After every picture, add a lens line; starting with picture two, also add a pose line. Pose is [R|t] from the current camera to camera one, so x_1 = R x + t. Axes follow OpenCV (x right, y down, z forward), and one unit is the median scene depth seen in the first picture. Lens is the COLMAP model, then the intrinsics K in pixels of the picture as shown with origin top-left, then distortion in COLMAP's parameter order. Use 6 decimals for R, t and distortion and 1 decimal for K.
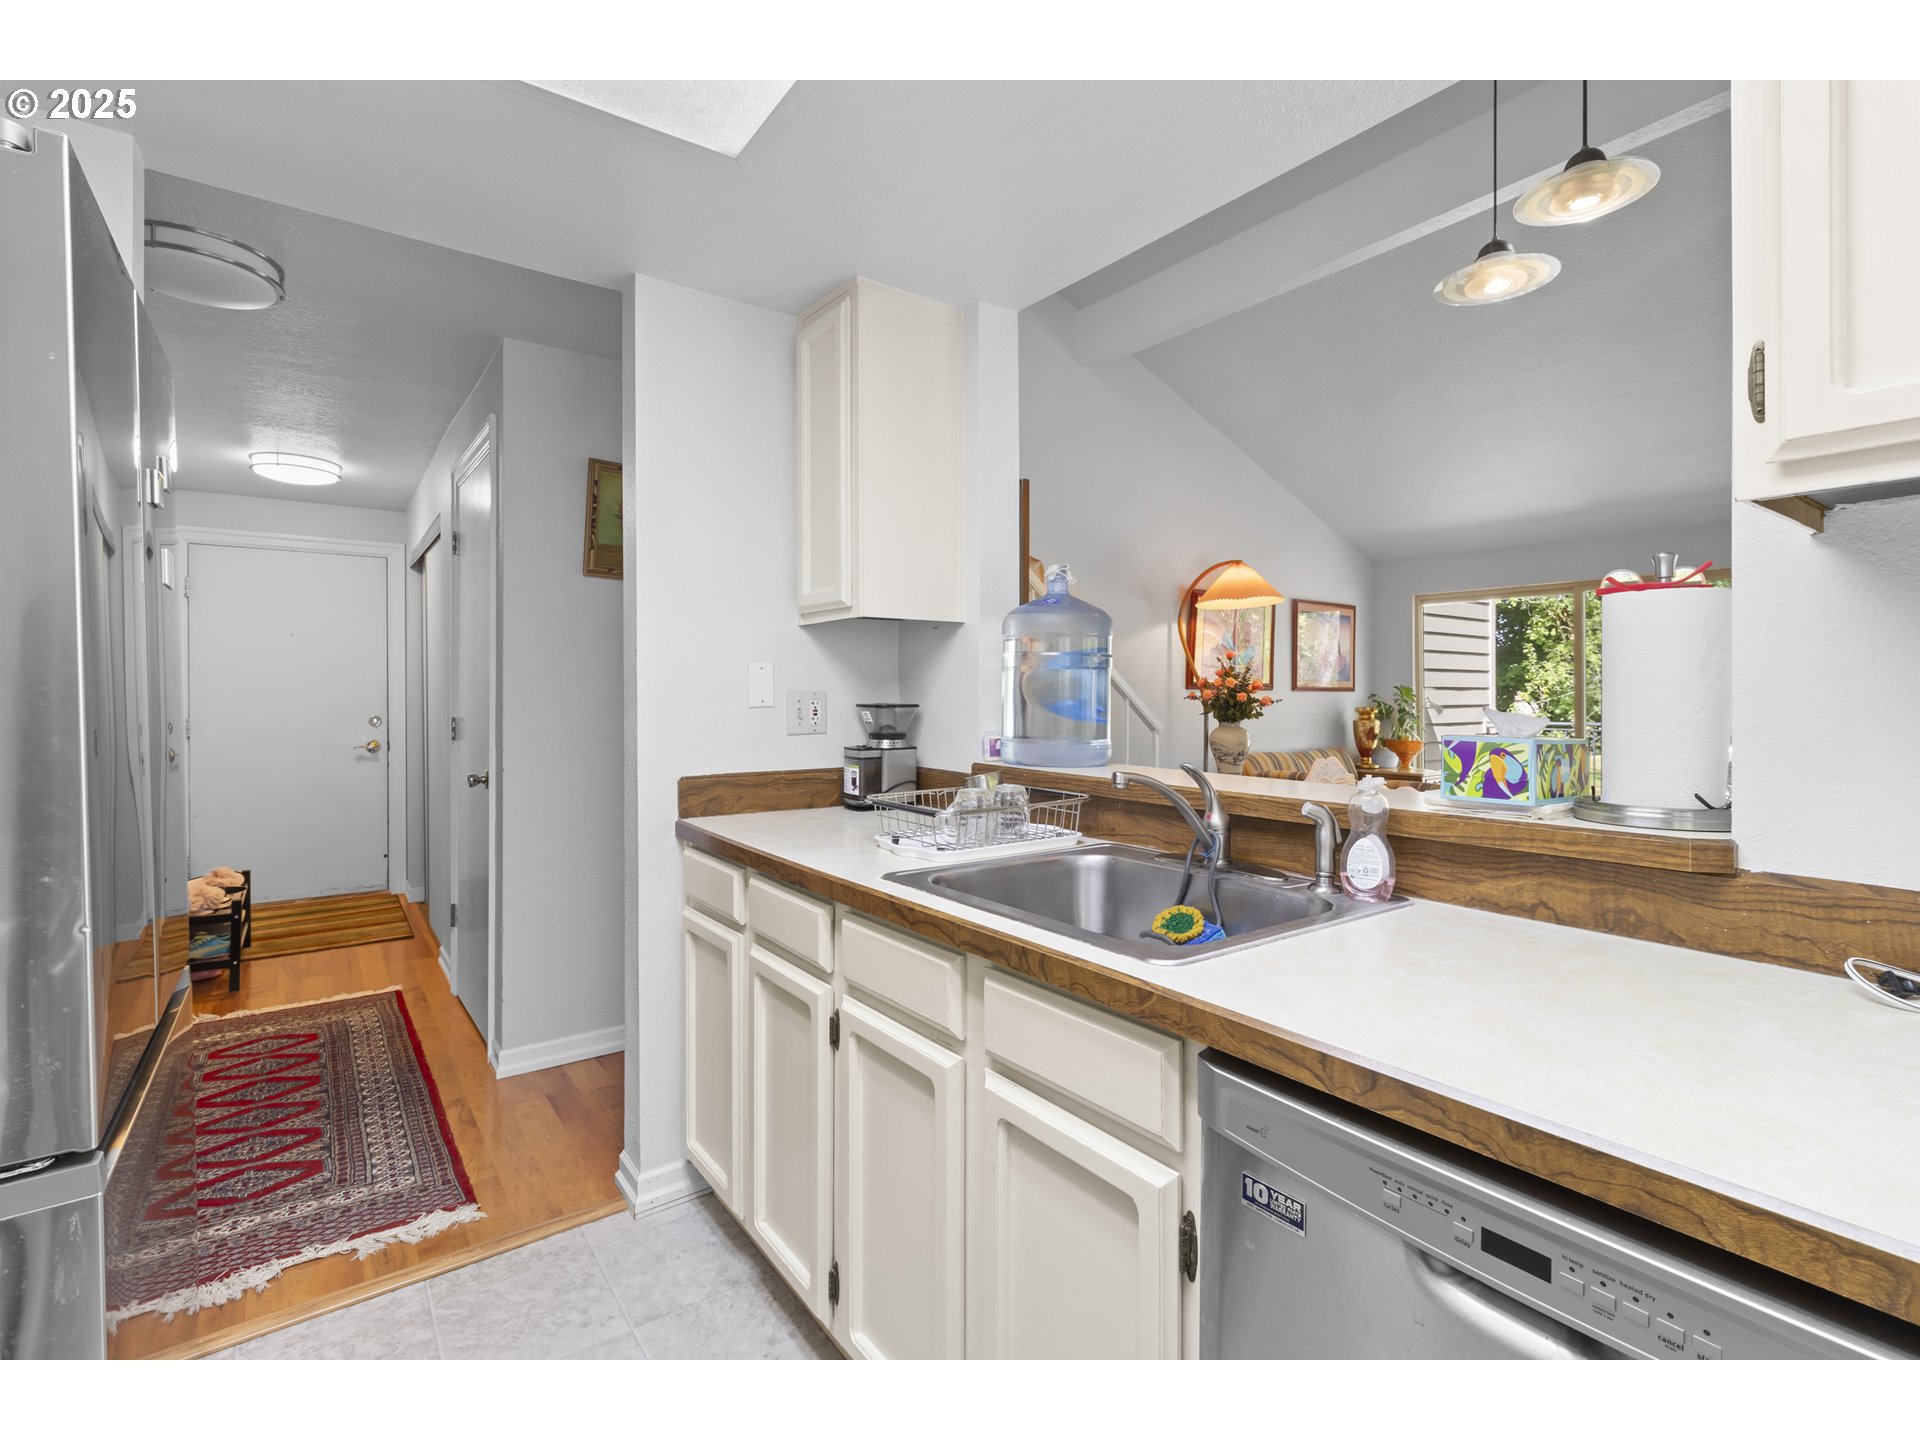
lens RADIAL K [[889.7, 0, 976.6], [0, 889.7, 704.8], [0, 0, 1]] dist [0.003784, -0.000925]
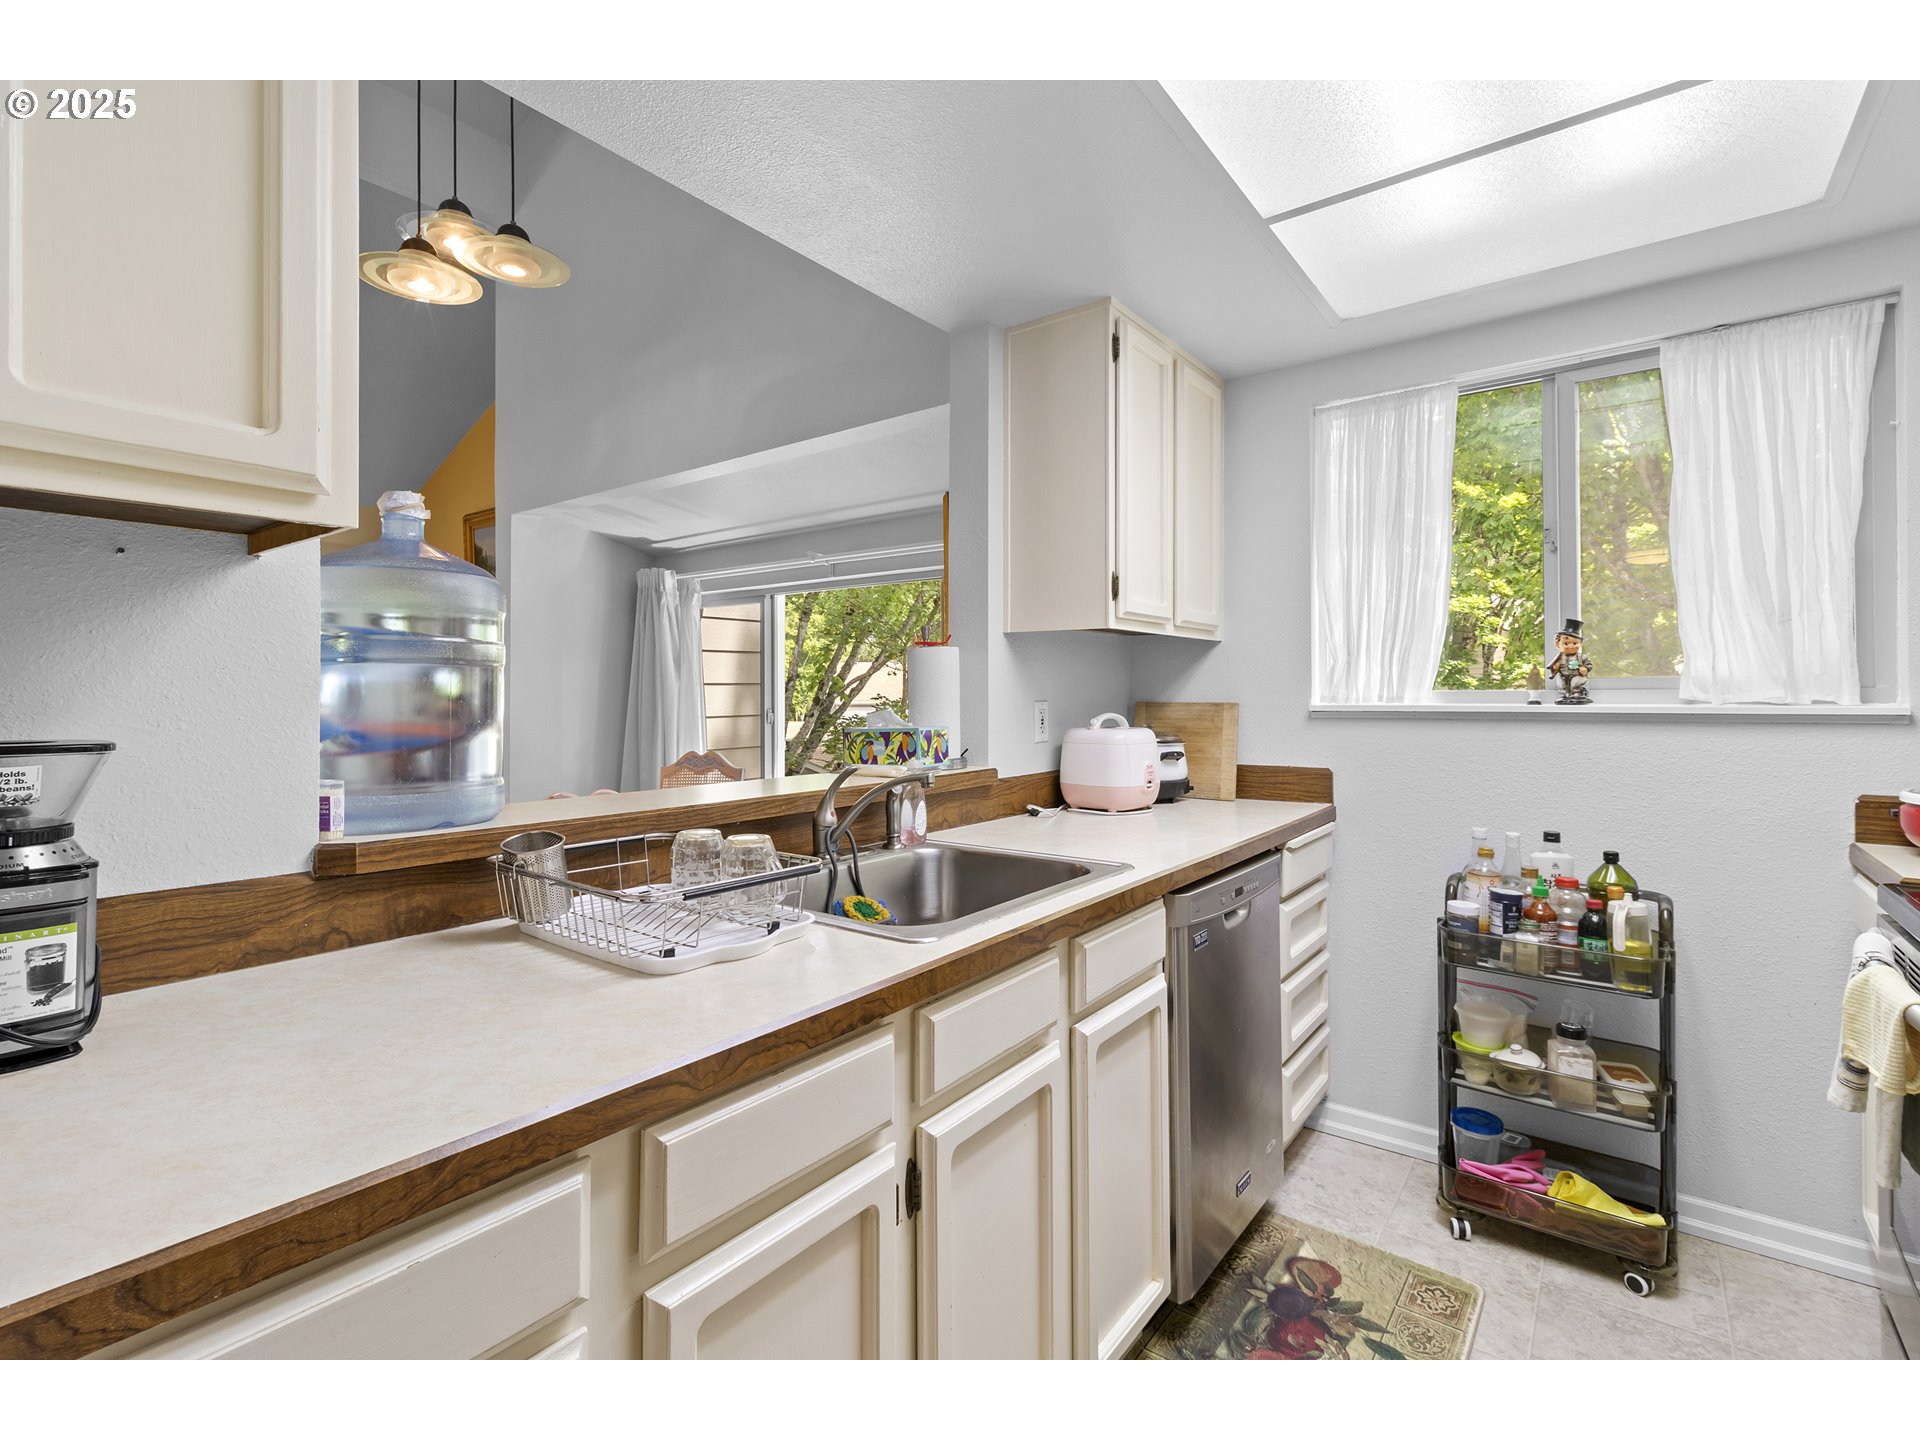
lens RADIAL K [[889.7, 0, 954.2], [0, 889.7, 684.6], [0, 0, 1]] dist [0.003784, -0.000925]
pose [[-0.299597, 0.021897, 0.953815, -0.664854], [0.019480, 0.999669, -0.016831, -0.008810], [-0.953867, 0.013538, -0.299924, 0.954110]]
